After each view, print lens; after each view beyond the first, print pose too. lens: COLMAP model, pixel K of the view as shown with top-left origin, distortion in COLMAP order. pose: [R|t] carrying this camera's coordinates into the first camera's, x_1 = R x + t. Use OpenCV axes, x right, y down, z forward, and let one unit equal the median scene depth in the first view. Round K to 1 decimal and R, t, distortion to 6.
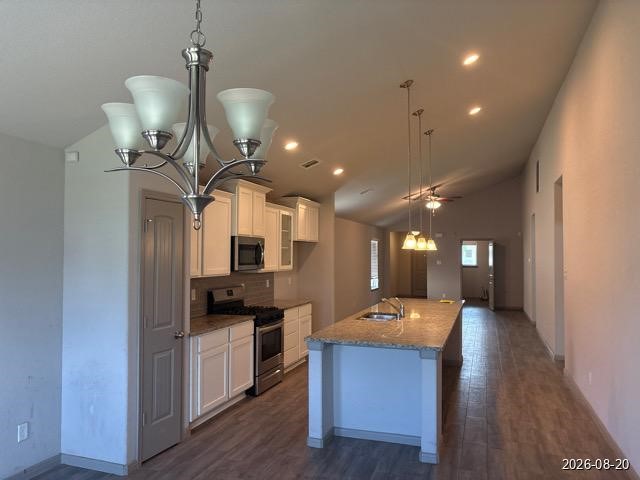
lens RADIAL K [[487.7, 0, 317.3], [0, 487.7, 241.9], [0, 0, 1]] dist [0.029090, -0.006925]
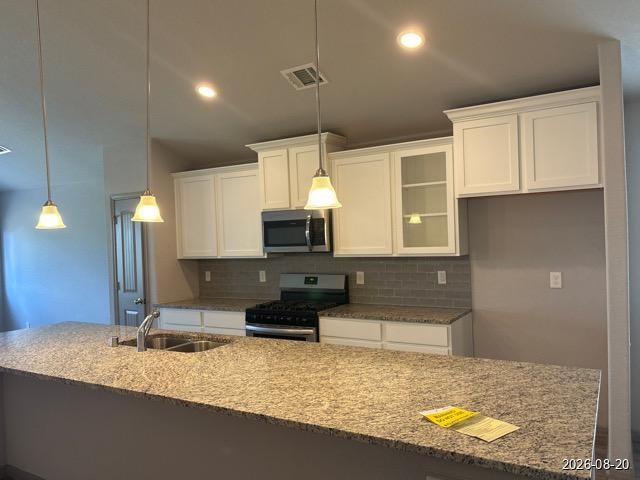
lens RADIAL K [[479.4, 0, 320.0], [0, 479.4, 240.0], [0, 0, 1]] dist [0.118985, -0.000797]
pose [[-0.210152, 0.015669, -0.977543, 0.584394], [0.056039, 0.998421, 0.003957, 0.037581], [0.976061, -0.053948, -0.210699, 1.195886]]
